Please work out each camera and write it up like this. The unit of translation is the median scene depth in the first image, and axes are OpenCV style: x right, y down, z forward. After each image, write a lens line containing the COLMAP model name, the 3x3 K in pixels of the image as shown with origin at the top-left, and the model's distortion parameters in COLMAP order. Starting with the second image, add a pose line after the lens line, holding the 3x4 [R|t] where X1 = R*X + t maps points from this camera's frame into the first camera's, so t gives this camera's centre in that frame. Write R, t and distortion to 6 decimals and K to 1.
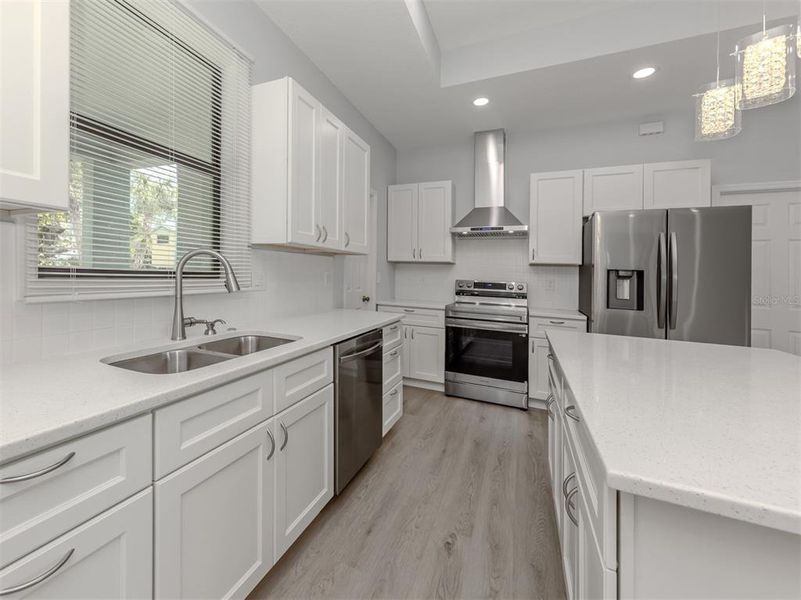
lens RADIAL K [[340.1, 0, 364.6], [0, 340.1, 278.2], [0, 0, 1]] dist [0.007354, -0.000570]
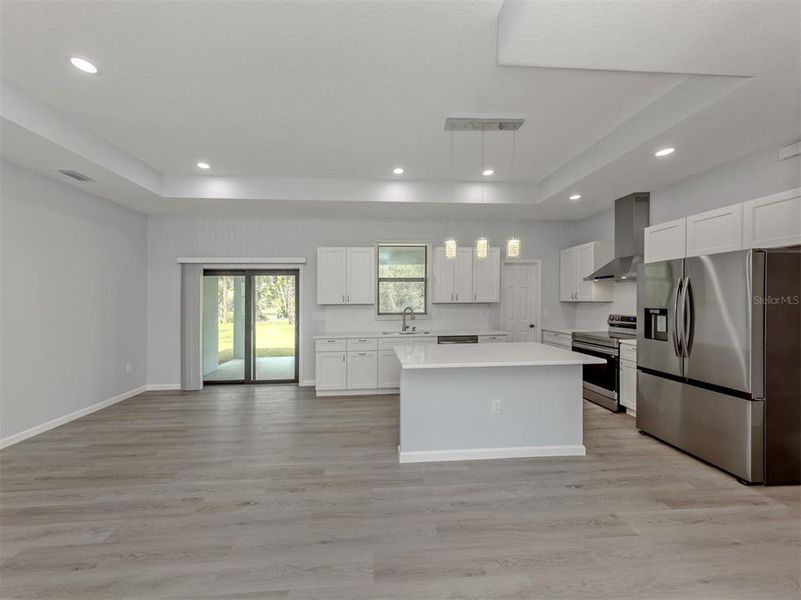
lens RADIAL K [[293.5, 0, 380.8], [0, 293.5, 306.5], [0, 0, 1]] dist [0.002647, -0.000477]
pose [[0.448175, -0.018724, -0.893750, 1.320015], [0.010706, 0.999821, -0.015578, -0.026743], [0.893882, -0.002587, 0.448295, -0.419263]]
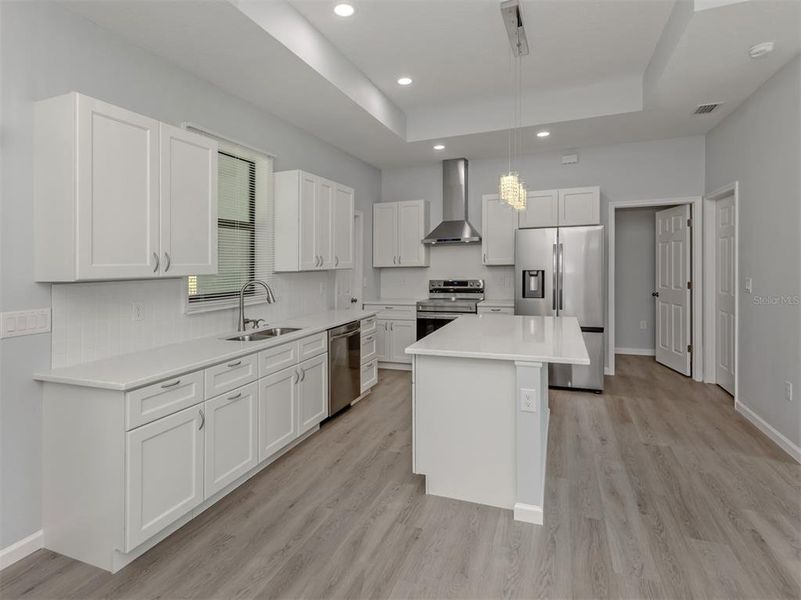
lens RADIAL K [[436.0, 0, 396.3], [0, 436.0, 275.3], [0, 0, 1]] dist [0.003233, -0.000680]
pose [[0.996886, -0.054246, 0.057241, 0.091693], [0.053488, 0.998460, 0.014691, -0.062386], [-0.057950, -0.011584, 0.998252, -0.811704]]
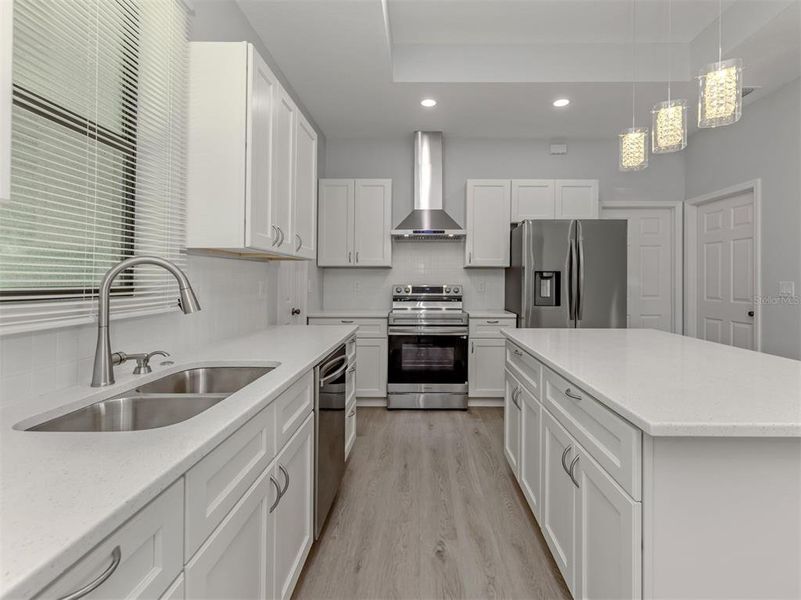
lens RADIAL K [[388.1, 0, 419.9], [0, 388.1, 285.2], [0, 0, 1]] dist [0.007928, -0.003737]
pose [[0.908529, -0.036105, 0.416258, -0.167897], [0.034195, 0.999343, 0.012046, -0.008141], [-0.416419, 0.003290, 0.909167, -0.004215]]
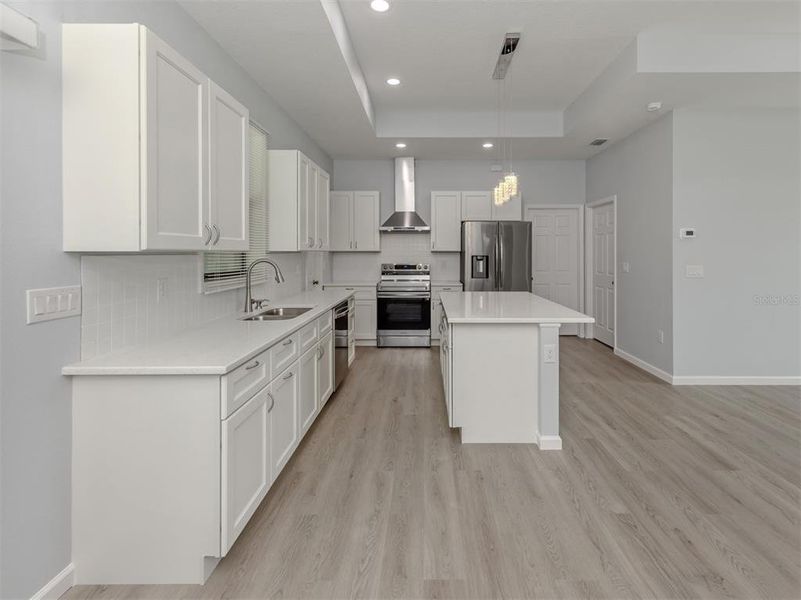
lens RADIAL K [[388.1, 0, 431.9], [0, 388.1, 265.3], [0, 0, 1]] dist [0.007928, -0.003737]
pose [[0.899468, -0.047349, 0.434414, -0.331640], [0.035641, 0.998749, 0.035061, -0.054122], [-0.435531, -0.016053, 0.900030, -0.702759]]
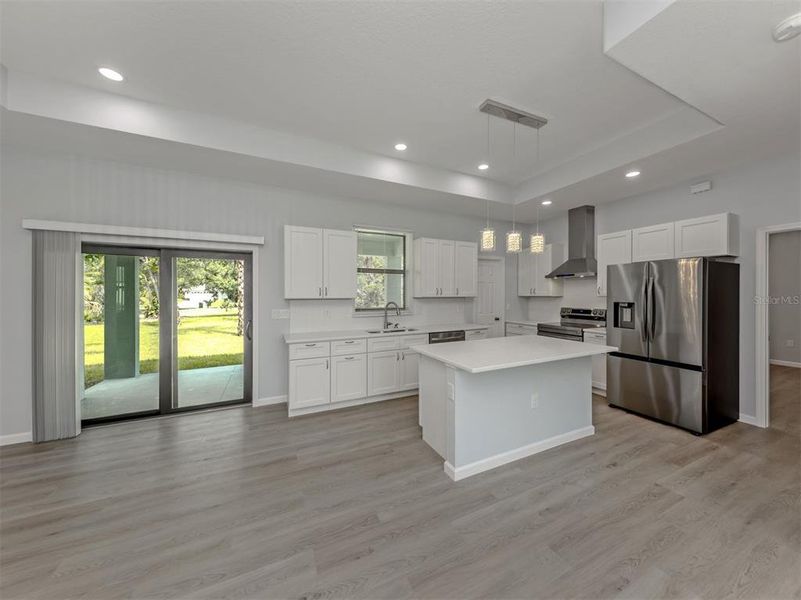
lens RADIAL K [[303.8, 0, 410.5], [0, 303.8, 301.4], [0, 0, 1]] dist [0.003272, -0.000291]
pose [[0.769092, -0.019880, -0.638829, 0.922960], [0.018373, 0.999791, -0.008994, -0.035019], [0.638875, -0.004820, 0.769296, -0.691542]]
